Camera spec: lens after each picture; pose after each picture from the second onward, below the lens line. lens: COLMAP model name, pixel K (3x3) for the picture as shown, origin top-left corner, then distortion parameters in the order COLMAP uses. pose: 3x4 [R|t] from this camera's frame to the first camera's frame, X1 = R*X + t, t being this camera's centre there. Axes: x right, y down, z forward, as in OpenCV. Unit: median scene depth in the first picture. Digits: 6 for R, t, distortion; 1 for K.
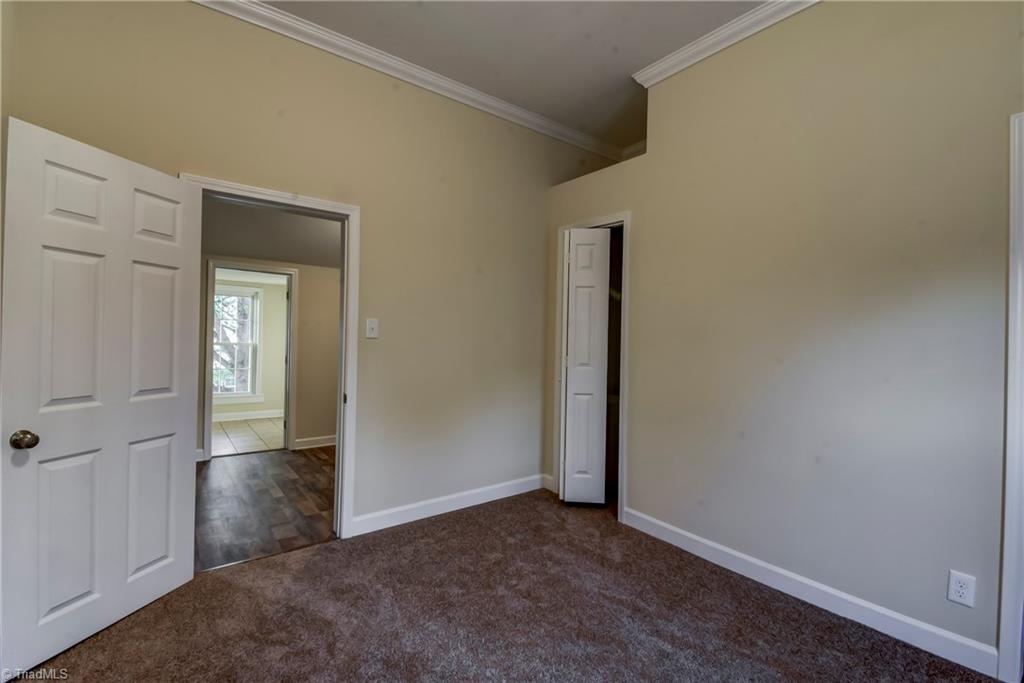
lens RADIAL K [[436.2, 0, 516.0], [0, 436.2, 339.5], [0, 0, 1]] dist [-0.000382, -0.003303]
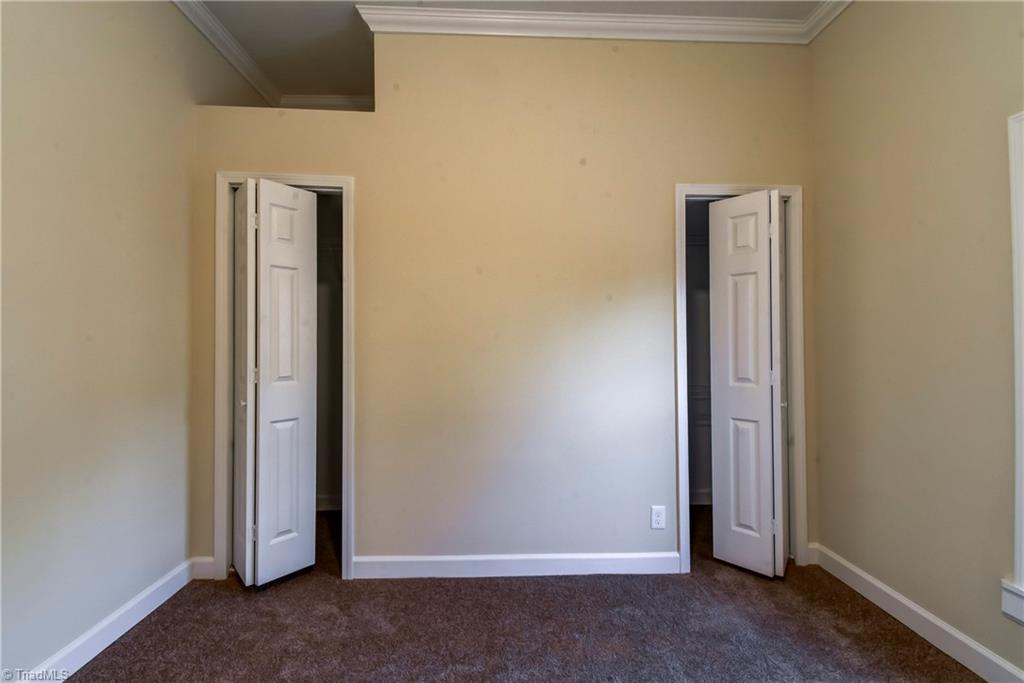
lens RADIAL K [[436.2, 0, 512.4], [0, 436.2, 340.3], [0, 0, 1]] dist [-0.000382, -0.003303]
pose [[0.574983, -0.010826, 0.818094, -0.215931], [0.005614, 0.999941, 0.009286, -0.008549], [-0.818146, -0.000747, 0.575010, 0.314287]]
